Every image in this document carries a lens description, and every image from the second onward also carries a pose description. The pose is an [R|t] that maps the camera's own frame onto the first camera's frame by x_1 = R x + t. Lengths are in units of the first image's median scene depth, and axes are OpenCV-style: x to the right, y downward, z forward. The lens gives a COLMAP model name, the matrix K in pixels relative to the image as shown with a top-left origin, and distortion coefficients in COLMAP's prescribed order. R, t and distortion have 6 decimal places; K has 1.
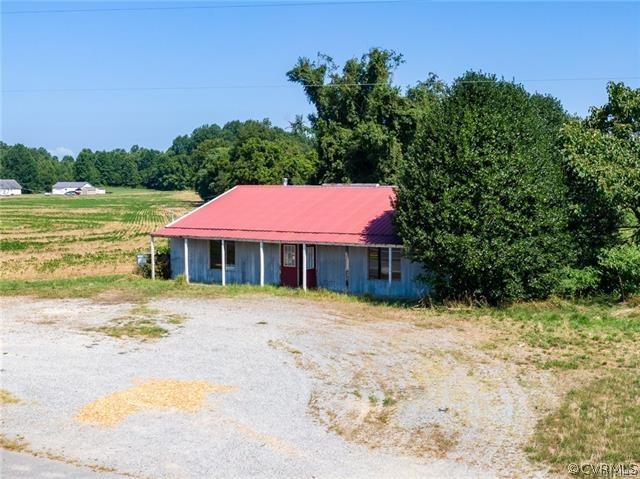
lens RADIAL K [[892.0, 0, 319.9], [0, 892.0, 239.5], [0, 0, 1]] dist [0.009759, 0.000000]
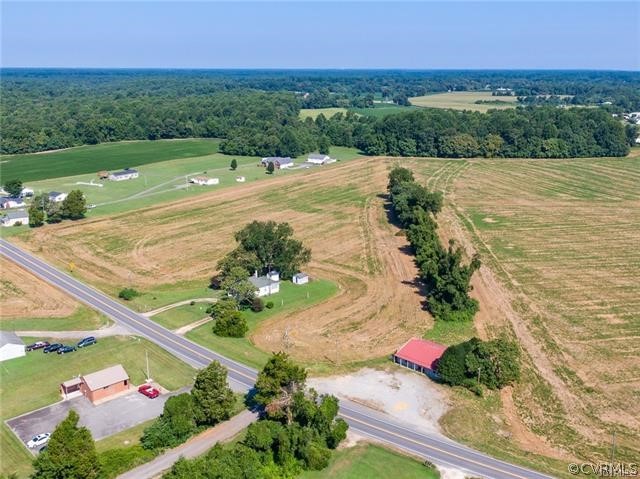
lens RADIAL K [[690.6, 0, 320.1], [0, 690.6, 239.6], [0, 0, 1]] dist [0.001896, 0.000000]
pose [[0.976288, 0.074214, -0.203358, 0.019034], [-0.030079, 0.976792, 0.212067, -0.175544], [0.214377, -0.200922, 0.955863, -0.331305]]
